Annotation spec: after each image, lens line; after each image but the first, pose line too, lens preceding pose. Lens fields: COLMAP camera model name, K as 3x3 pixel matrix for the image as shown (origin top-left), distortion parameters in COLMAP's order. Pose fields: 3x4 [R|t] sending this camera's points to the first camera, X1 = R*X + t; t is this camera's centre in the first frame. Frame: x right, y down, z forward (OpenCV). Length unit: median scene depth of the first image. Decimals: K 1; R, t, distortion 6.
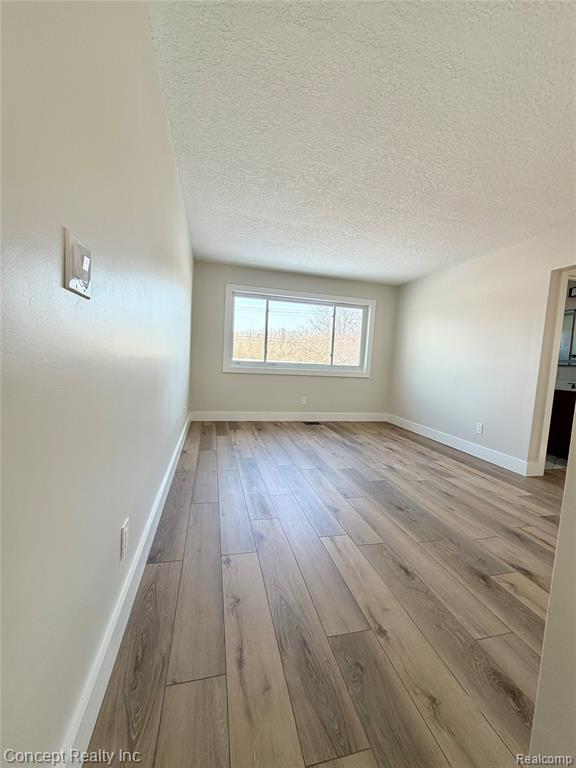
lens RADIAL K [[307.0, 0, 288.3], [0, 307.0, 385.5], [0, 0, 1]] dist [-0.000030, 0.000096]
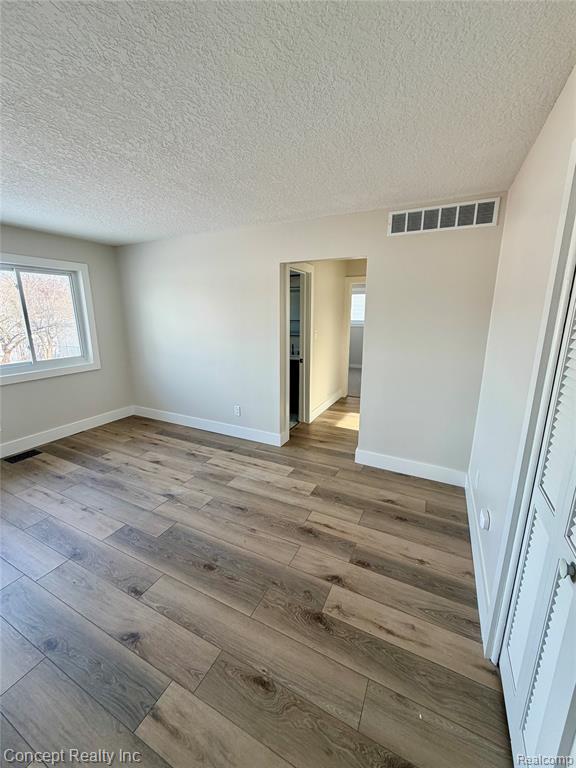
lens RADIAL K [[307.0, 0, 287.9], [0, 307.0, 382.3], [0, 0, 1]] dist [-0.000030, 0.000096]
pose [[0.649325, -0.219693, 0.728088, 0.003649], [0.098627, 0.973608, 0.205818, -0.173462], [-0.754089, -0.061834, 0.653855, 0.234341]]
